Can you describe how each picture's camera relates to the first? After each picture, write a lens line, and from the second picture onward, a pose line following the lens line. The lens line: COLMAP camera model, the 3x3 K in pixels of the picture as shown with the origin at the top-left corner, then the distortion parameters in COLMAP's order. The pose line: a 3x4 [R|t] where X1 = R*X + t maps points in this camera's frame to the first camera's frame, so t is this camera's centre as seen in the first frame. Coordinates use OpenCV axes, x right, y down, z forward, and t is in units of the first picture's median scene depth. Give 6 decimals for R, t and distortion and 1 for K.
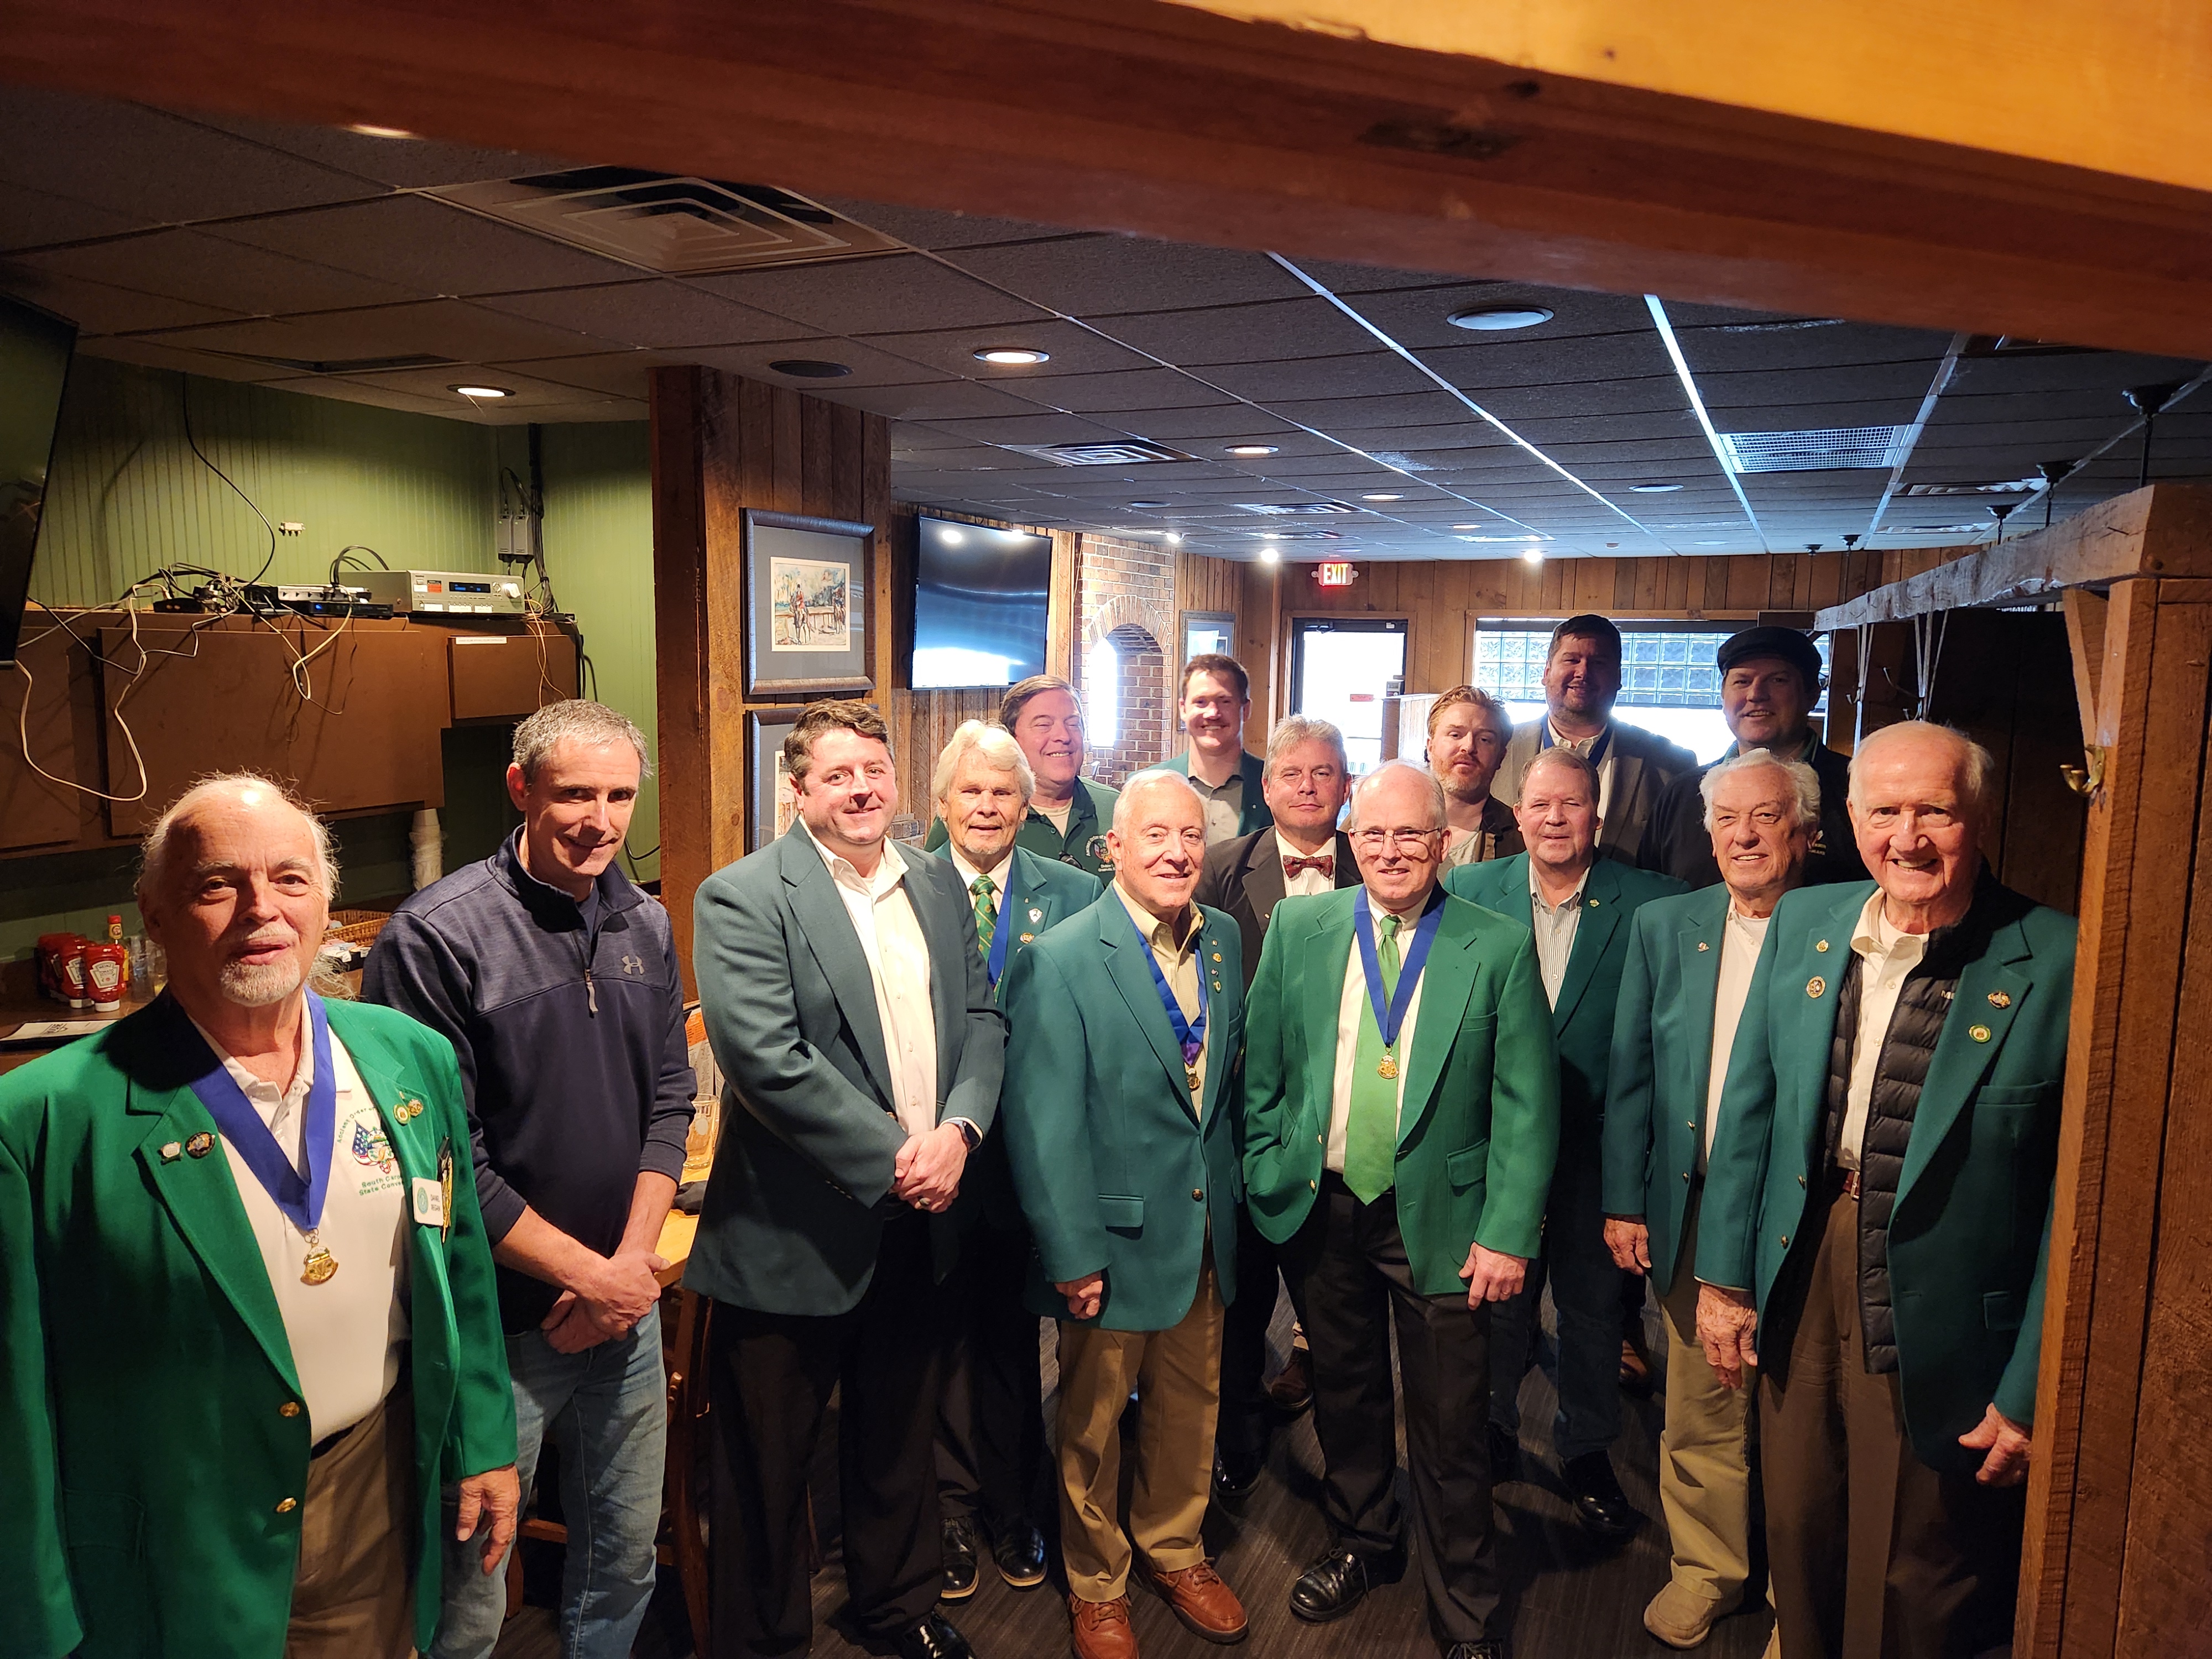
lens RADIAL K [[1552.9, 0, 1120.3], [0, 1552.9, 833.2], [0, 0, 1]] dist [-0.005575, -0.000714]
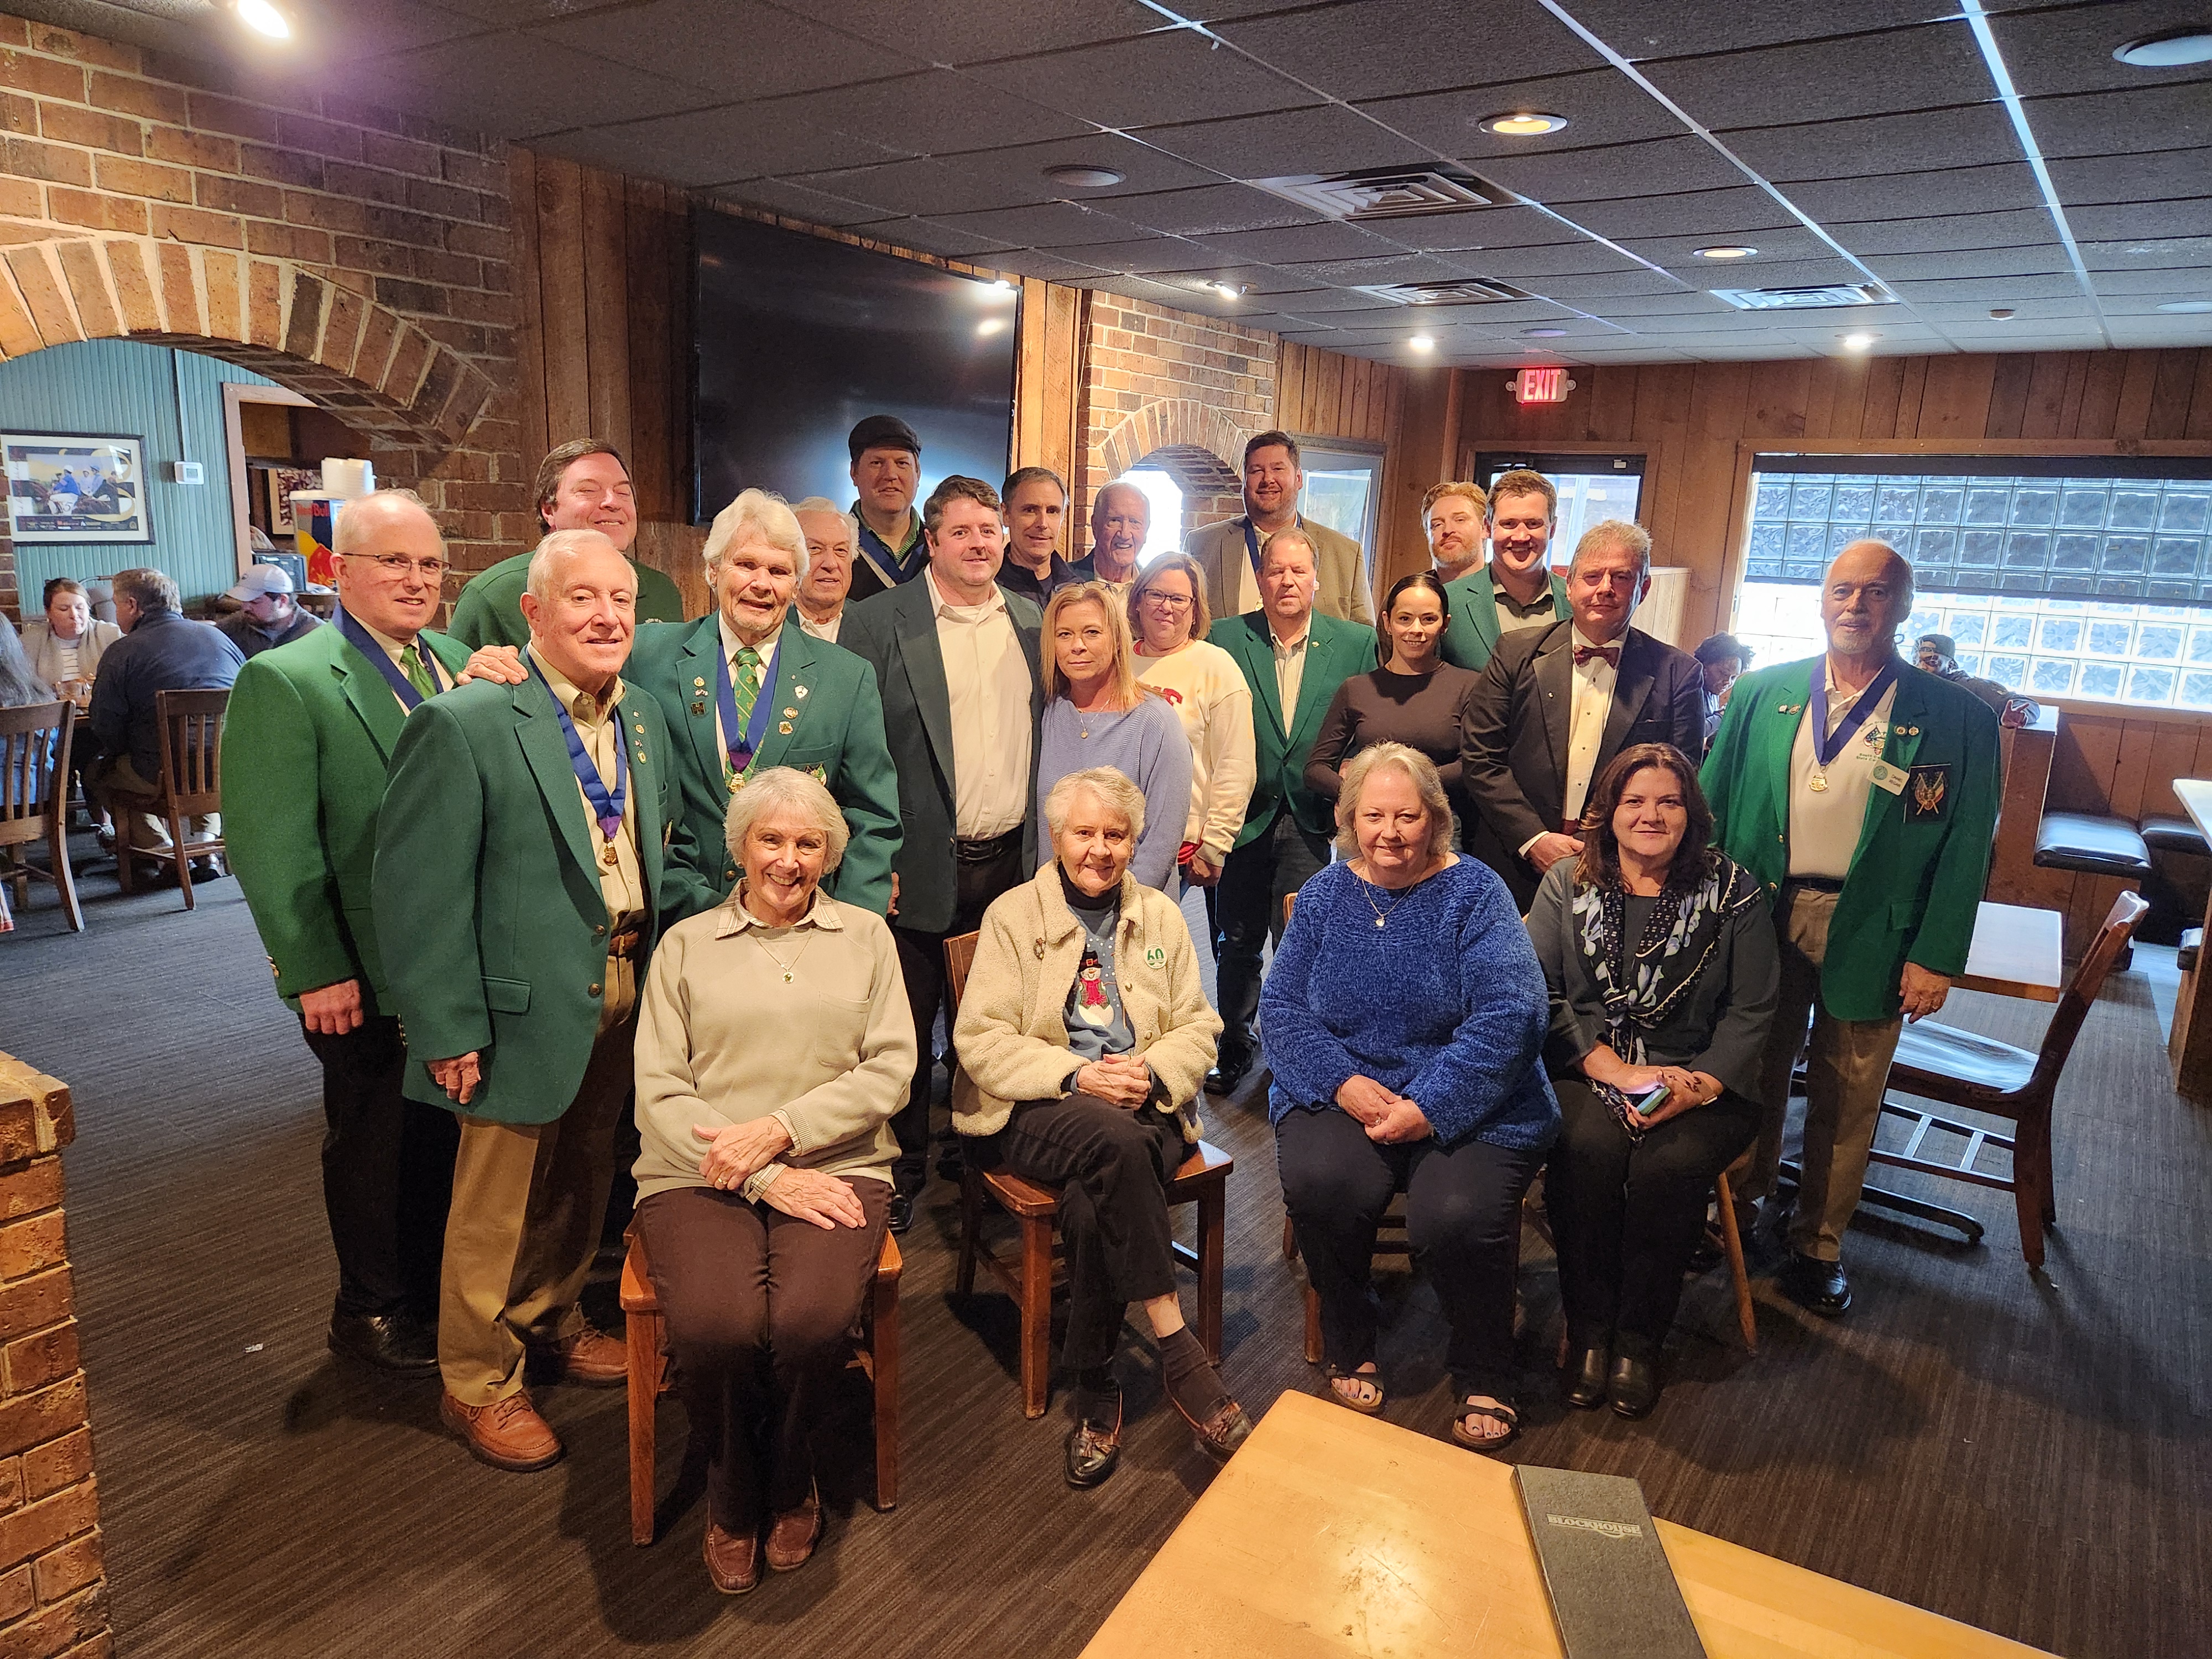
lens RADIAL K [[1539.0, 0, 1106.0], [0, 1539.0, 829.5], [0, 0, 1]] dist [0.004929, -0.019973]
pose [[0.984359, 0.053839, -0.167745, 0.104045], [-0.039808, 0.995507, 0.085918, -0.033651], [0.171617, -0.077897, 0.982079, 0.407374]]
